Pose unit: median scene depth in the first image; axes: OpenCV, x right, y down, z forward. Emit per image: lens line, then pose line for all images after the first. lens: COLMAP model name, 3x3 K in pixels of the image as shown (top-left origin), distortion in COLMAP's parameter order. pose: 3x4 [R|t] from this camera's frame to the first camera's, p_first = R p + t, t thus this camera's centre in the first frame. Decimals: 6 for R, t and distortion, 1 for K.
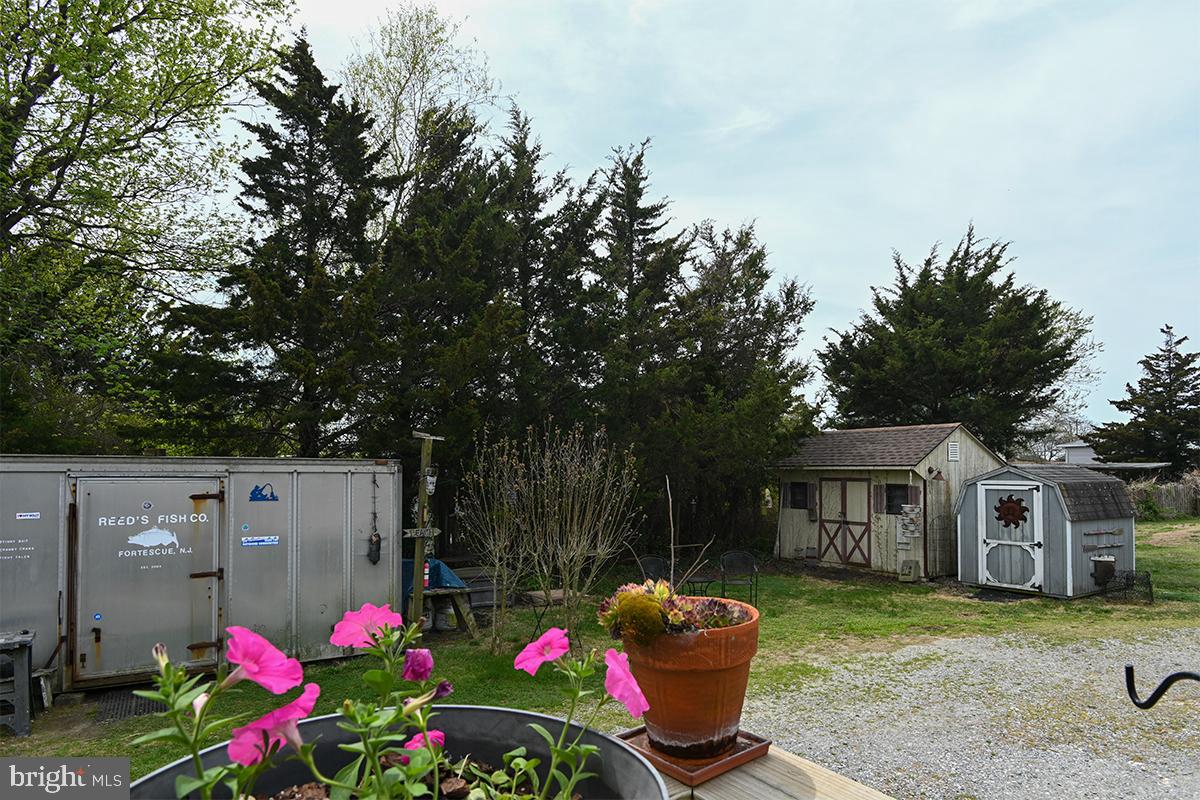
lens RADIAL K [[675.7, 0, 556.1], [0, 675.7, 504.0], [0, 0, 1]] dist [-0.012191, -0.001765]
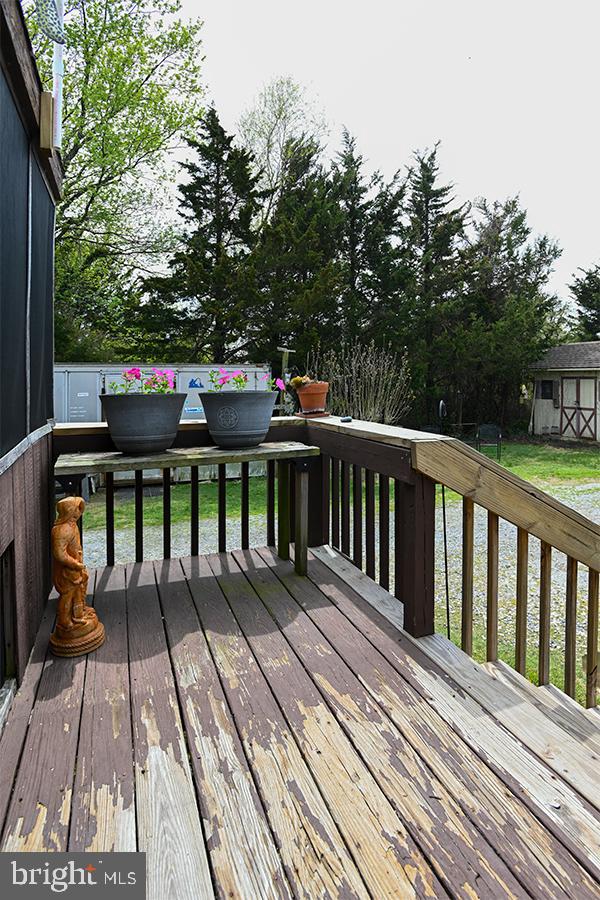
lens RADIAL K [[506.8, 0, 298.2], [0, 506.8, 449.6], [0, 0, 1]] dist [-0.012191, -0.001765]
pose [[0.981881, 0.021177, -0.188311, 0.062734], [-0.004136, 0.995895, 0.090427, 0.024551], [0.189453, -0.088010, 0.977938, -0.194166]]
